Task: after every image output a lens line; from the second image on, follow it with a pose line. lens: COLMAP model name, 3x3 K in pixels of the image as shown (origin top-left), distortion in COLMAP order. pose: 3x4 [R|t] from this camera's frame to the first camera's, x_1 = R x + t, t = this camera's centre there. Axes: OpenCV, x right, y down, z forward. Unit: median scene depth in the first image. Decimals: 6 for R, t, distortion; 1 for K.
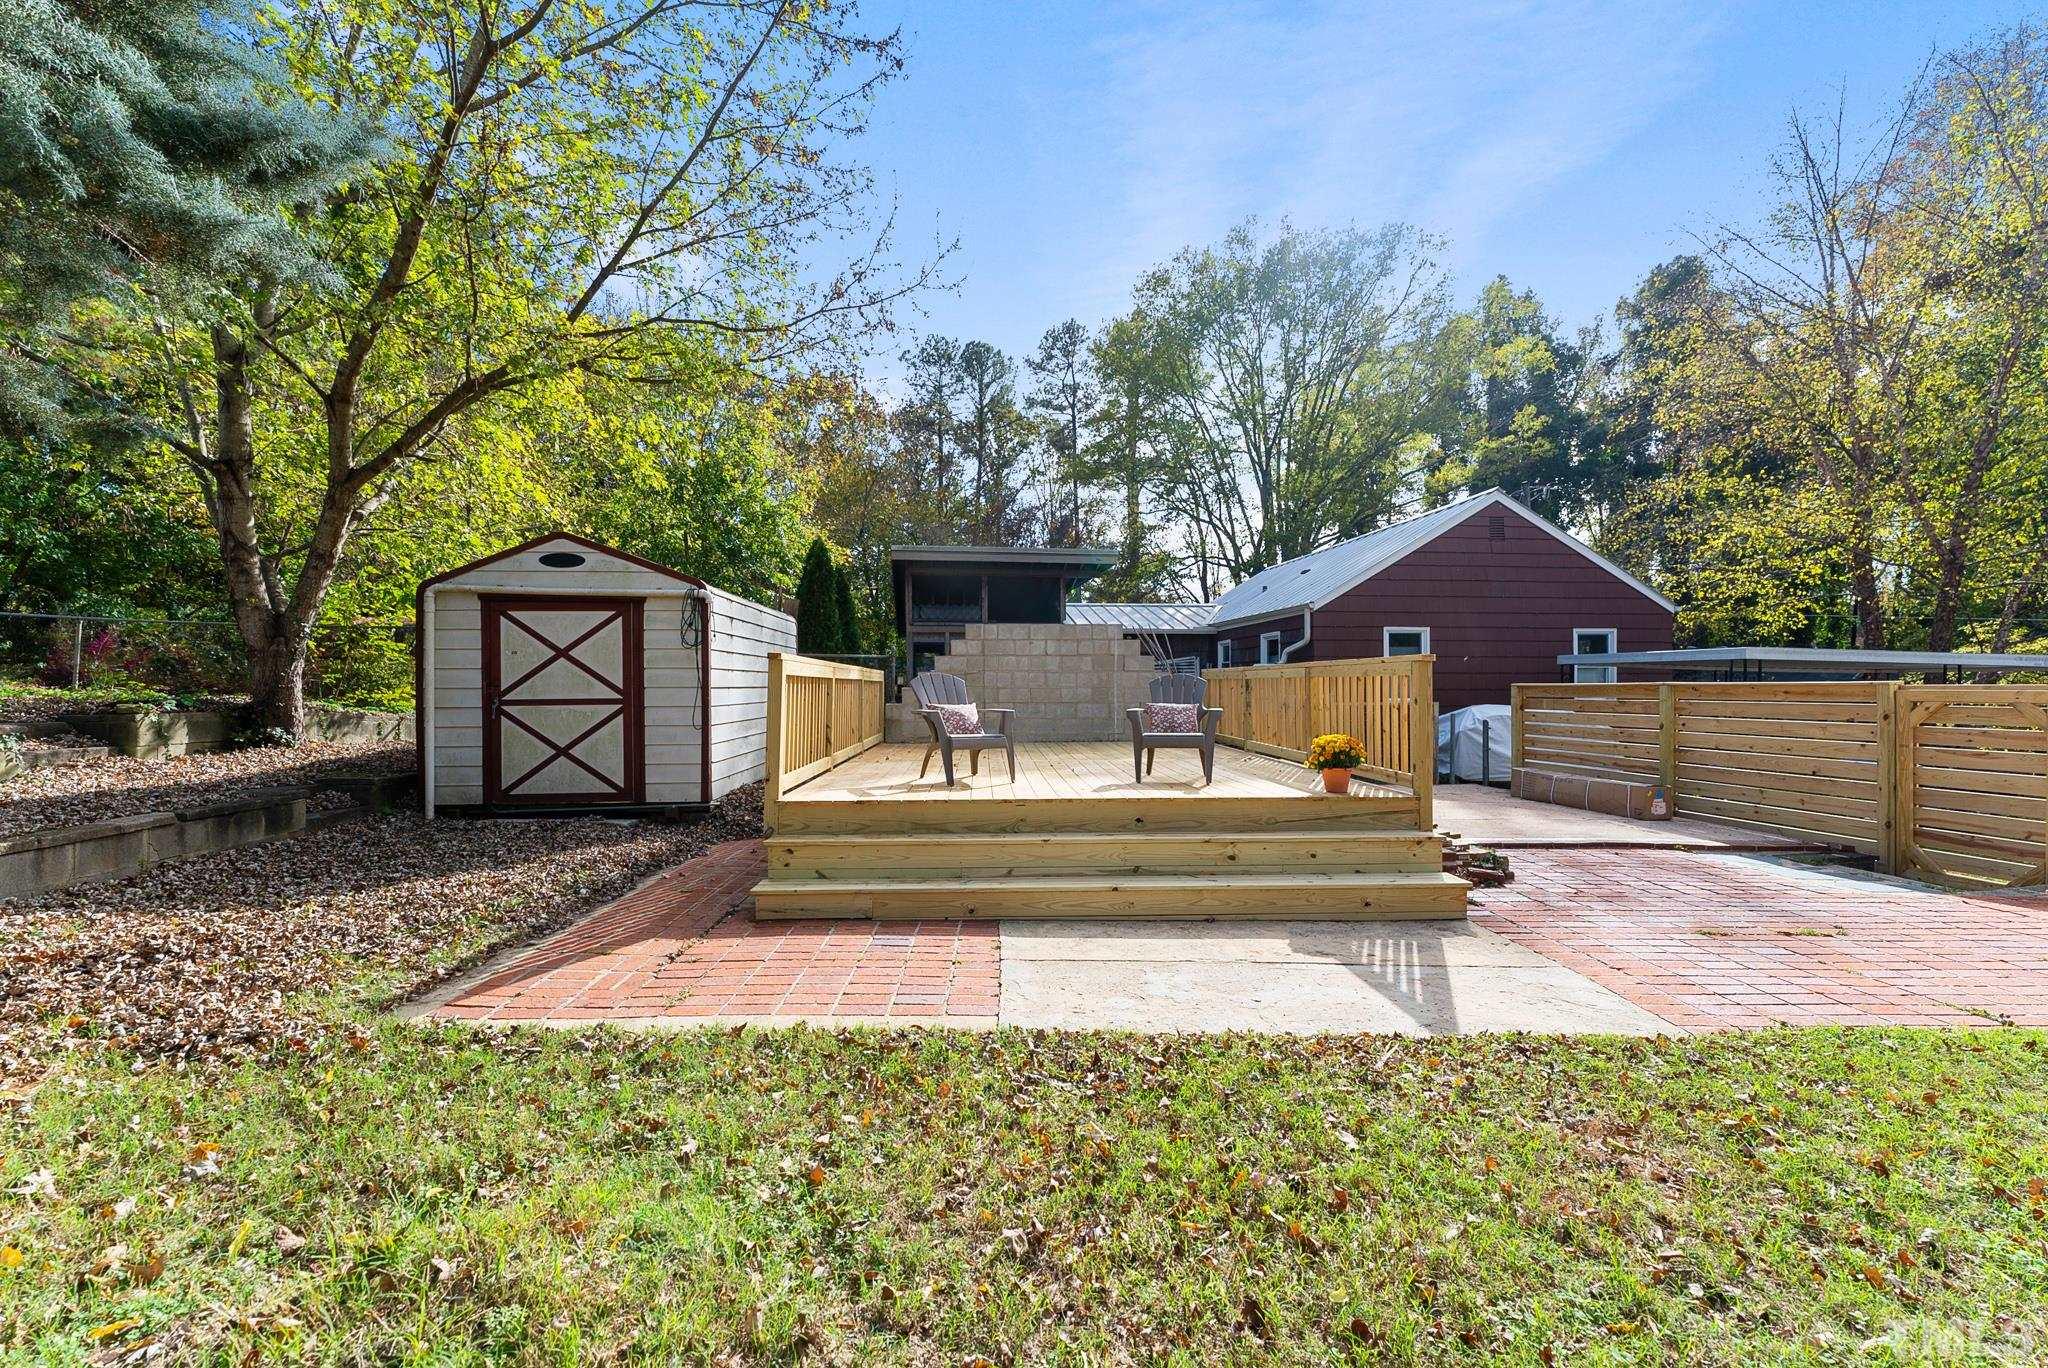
lens RADIAL K [[830.1, 0, 1017.9], [0, 830.1, 684.3], [0, 0, 1]] dist [0.000166, -0.000319]
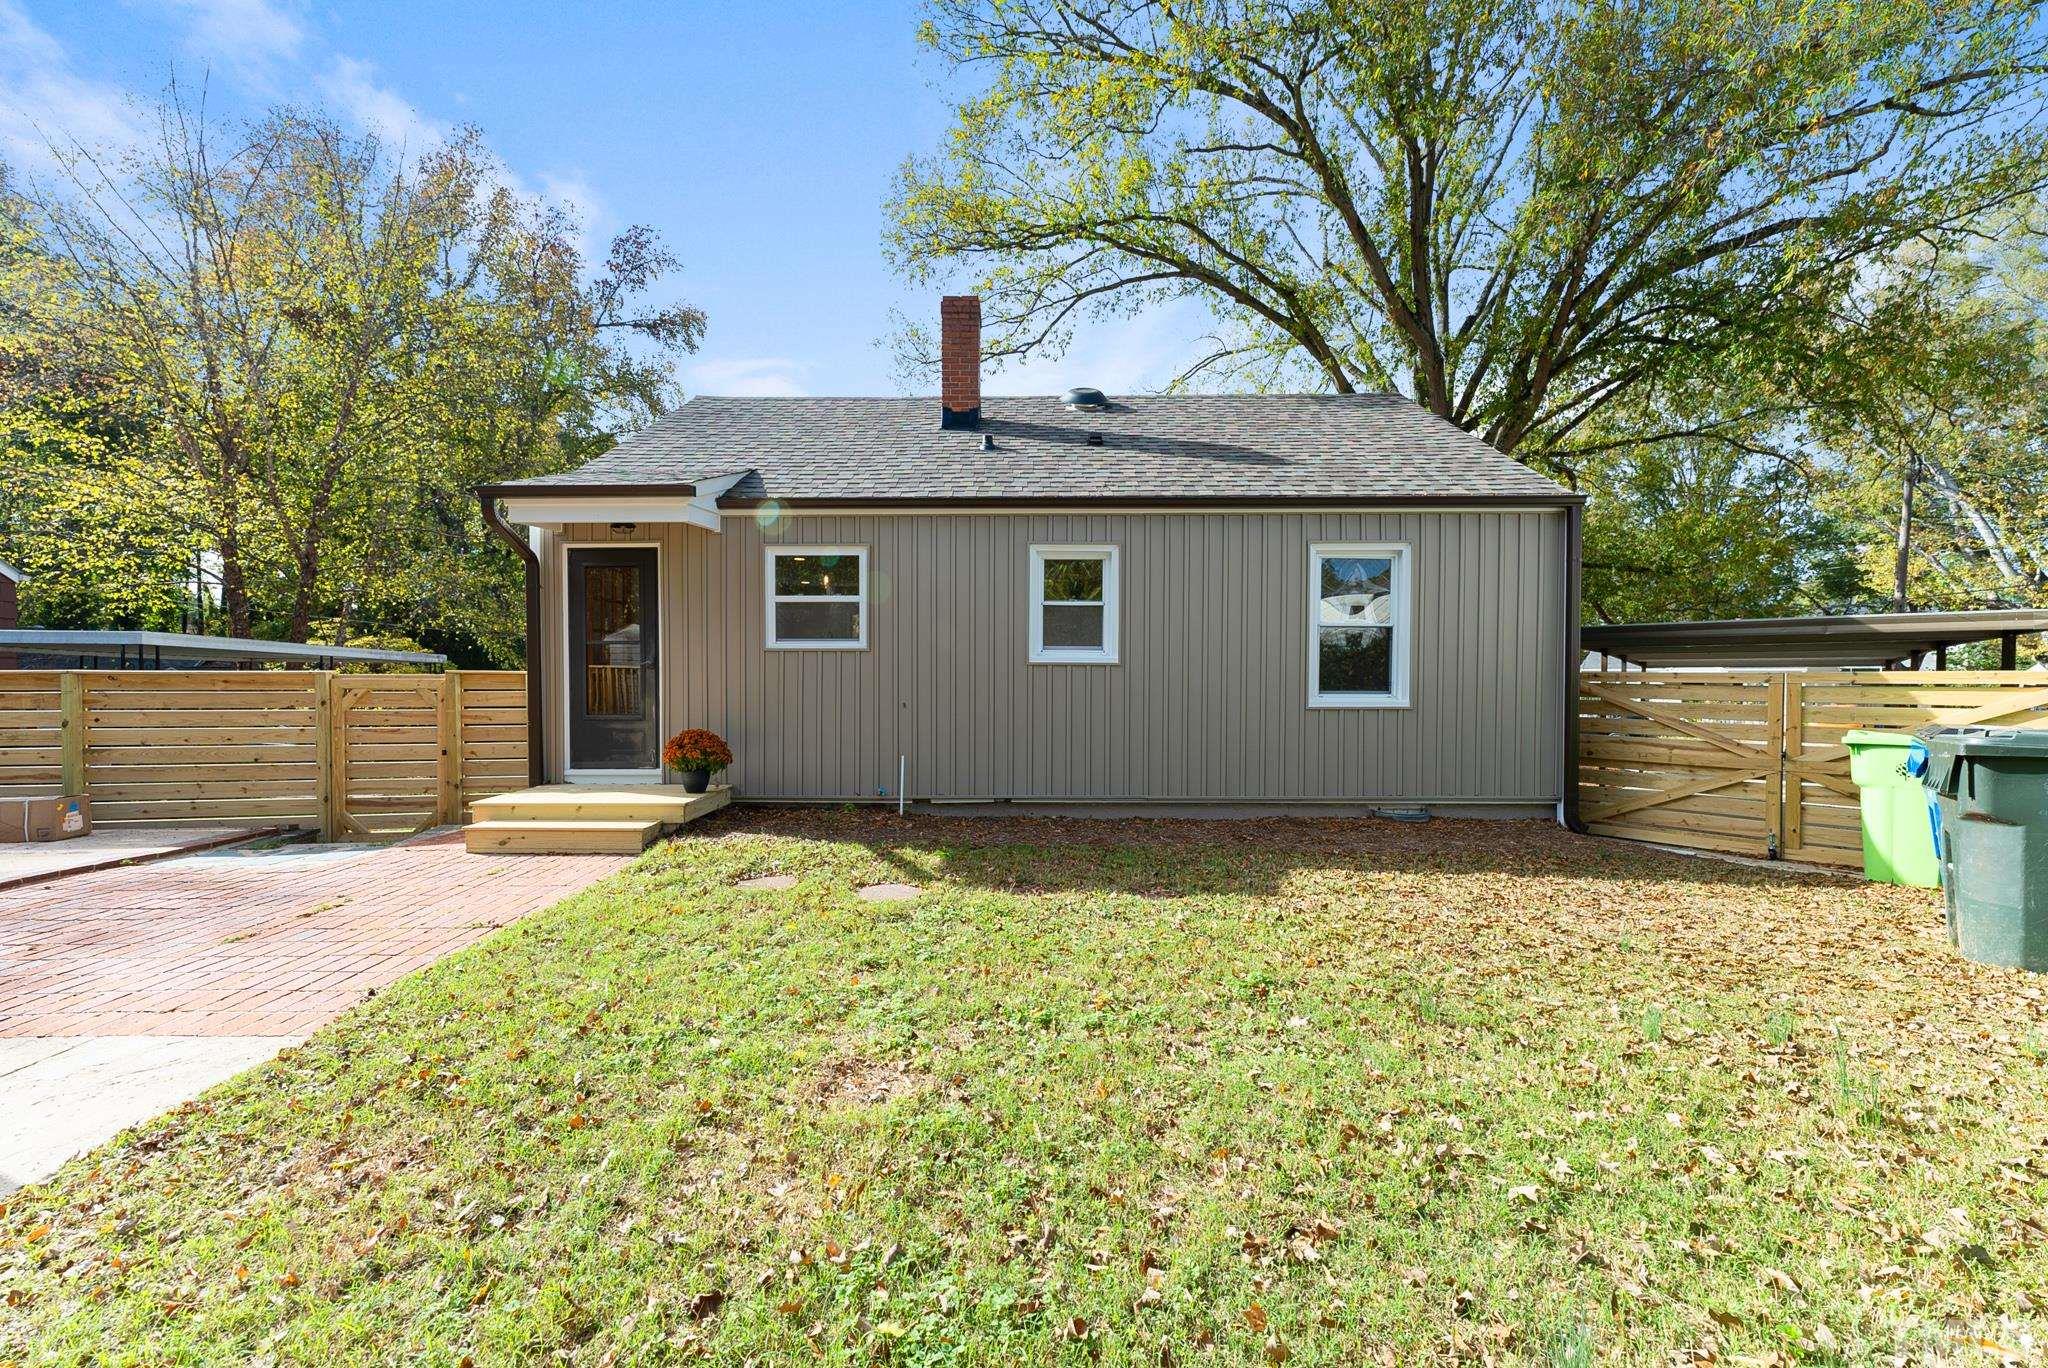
lens RADIAL K [[830.1, 0, 1017.9], [0, 830.1, 684.3], [0, 0, 1]] dist [0.000166, -0.000319]
pose [[-0.044133, -0.012844, 0.998943, -0.076231], [-0.005198, 0.999907, 0.012627, -0.003335], [-0.999012, -0.004635, -0.044196, 0.081370]]
